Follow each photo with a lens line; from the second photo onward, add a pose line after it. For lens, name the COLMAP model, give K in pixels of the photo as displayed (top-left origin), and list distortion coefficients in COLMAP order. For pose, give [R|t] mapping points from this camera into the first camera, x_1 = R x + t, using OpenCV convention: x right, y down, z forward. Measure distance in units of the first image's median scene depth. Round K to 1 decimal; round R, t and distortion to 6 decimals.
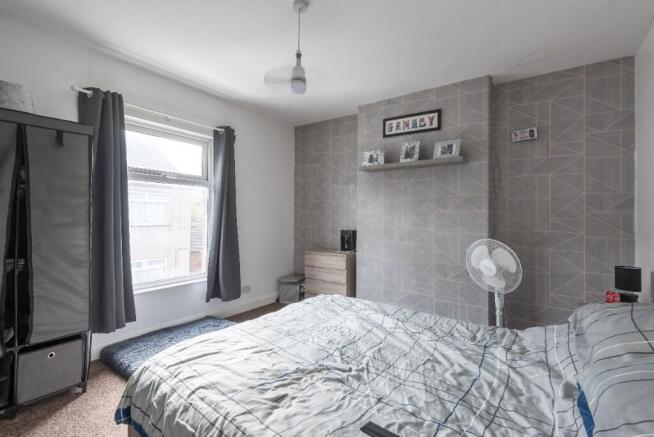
lens RADIAL K [[292.2, 0, 319.1], [0, 292.2, 212.7], [0, 0, 1]] dist [0.022936, -0.012038]
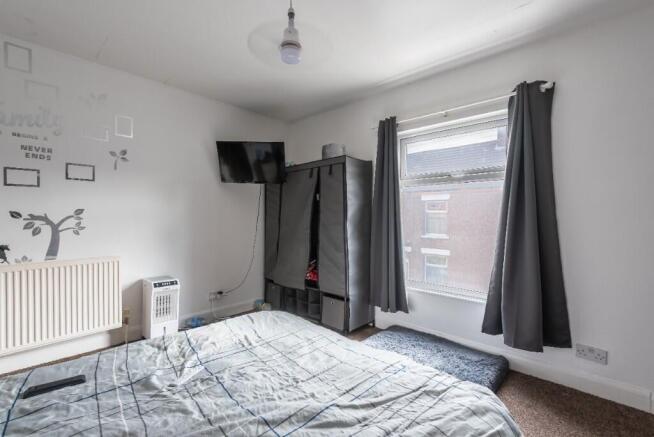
lens RADIAL K [[292.2, 0, 333.6], [0, 292.2, 218.2], [0, 0, 1]] dist [0.022936, -0.012038]
pose [[-0.090633, -0.008706, -0.995846, 0.442635], [0.001050, 0.999960, -0.008837, 0.017550], [0.995884, -0.001847, -0.090620, 0.729936]]
